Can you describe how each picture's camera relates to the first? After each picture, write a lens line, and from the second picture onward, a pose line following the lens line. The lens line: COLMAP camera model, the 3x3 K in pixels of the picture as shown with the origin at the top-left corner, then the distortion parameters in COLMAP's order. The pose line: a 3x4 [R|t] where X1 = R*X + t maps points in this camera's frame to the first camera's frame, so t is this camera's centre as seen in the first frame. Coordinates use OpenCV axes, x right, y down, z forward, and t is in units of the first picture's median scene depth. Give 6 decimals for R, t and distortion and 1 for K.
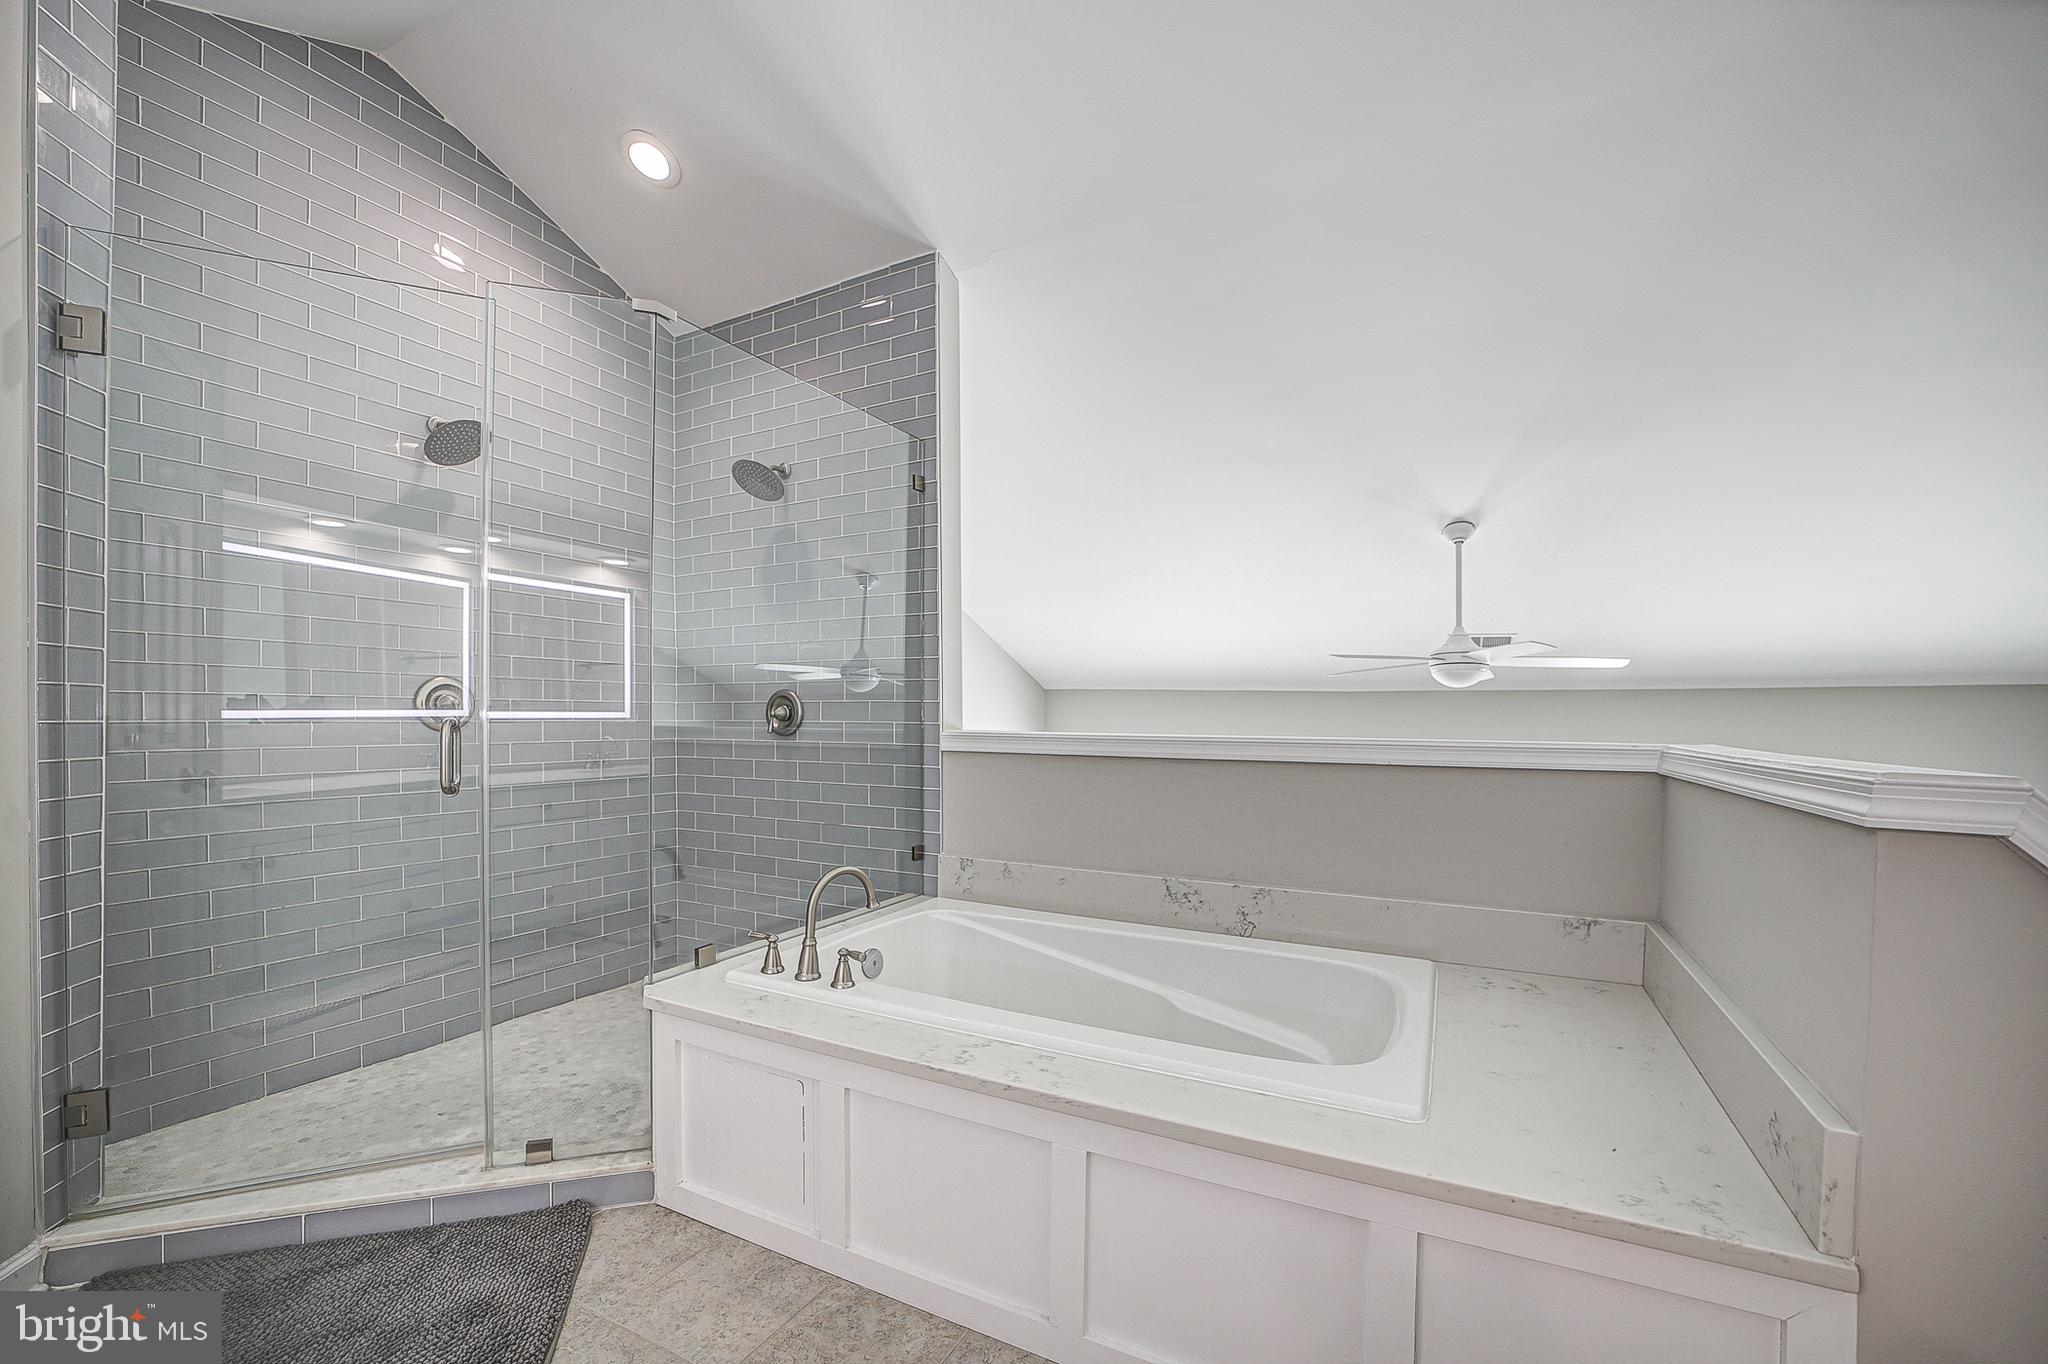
lens RADIAL K [[854.1, 0, 1023.0], [0, 854.1, 727.6], [0, 0, 1]] dist [-0.015732, 0.000132]
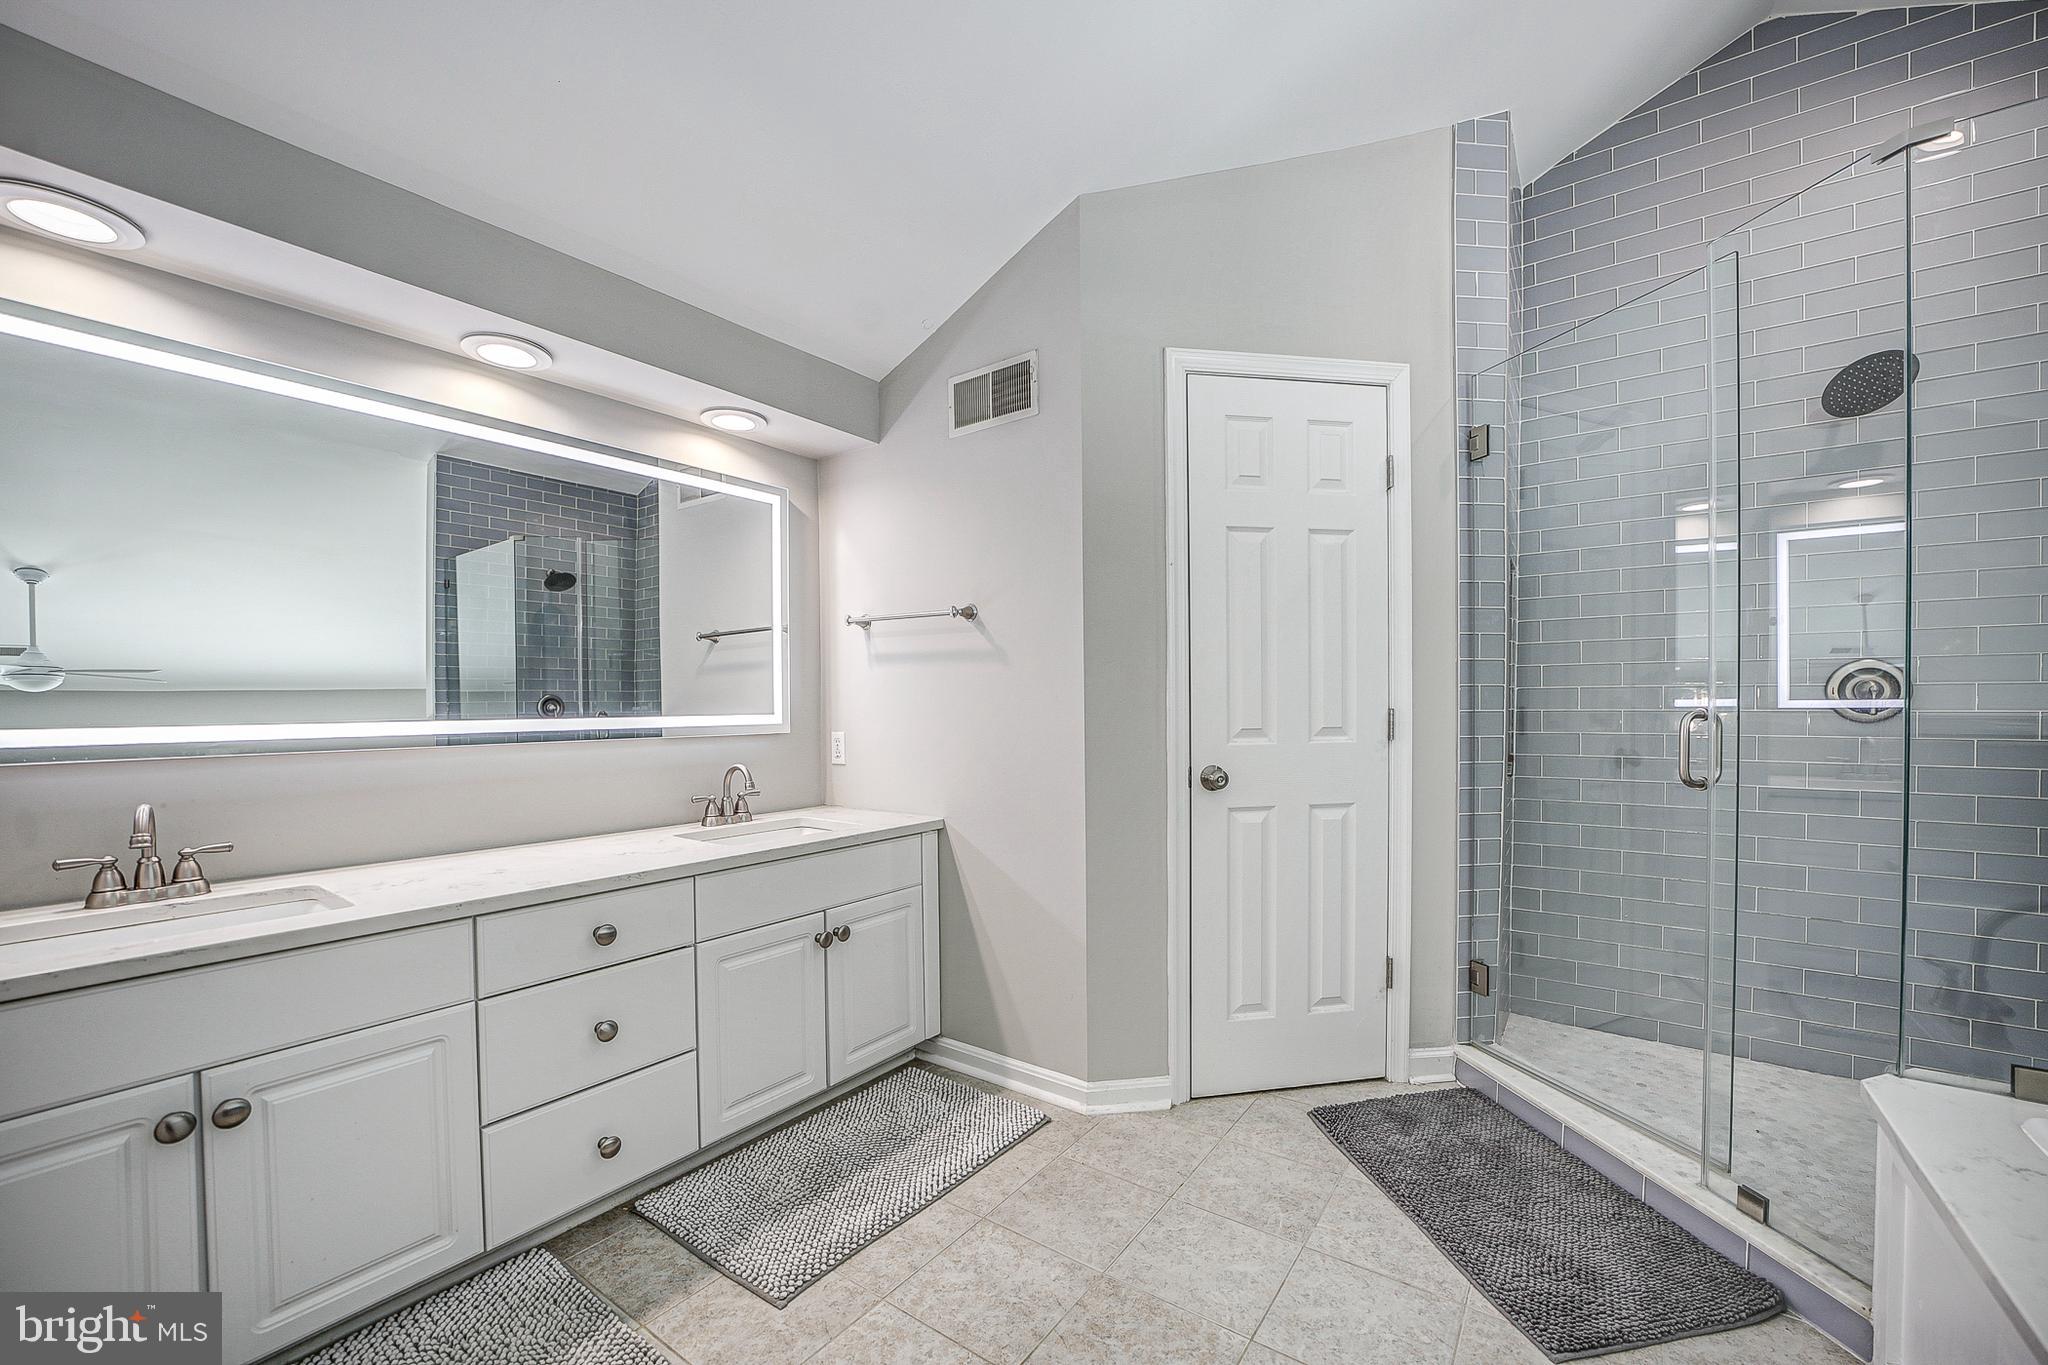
lens RADIAL K [[828.9, 0, 1029.3], [0, 828.9, 721.5], [0, 0, 1]] dist [-0.000368, -0.000018]
pose [[-0.144648, 0.019350, -0.989294, 0.381706], [-0.010174, 0.999727, 0.021042, -0.009463], [0.989431, 0.013109, -0.144412, 0.380999]]
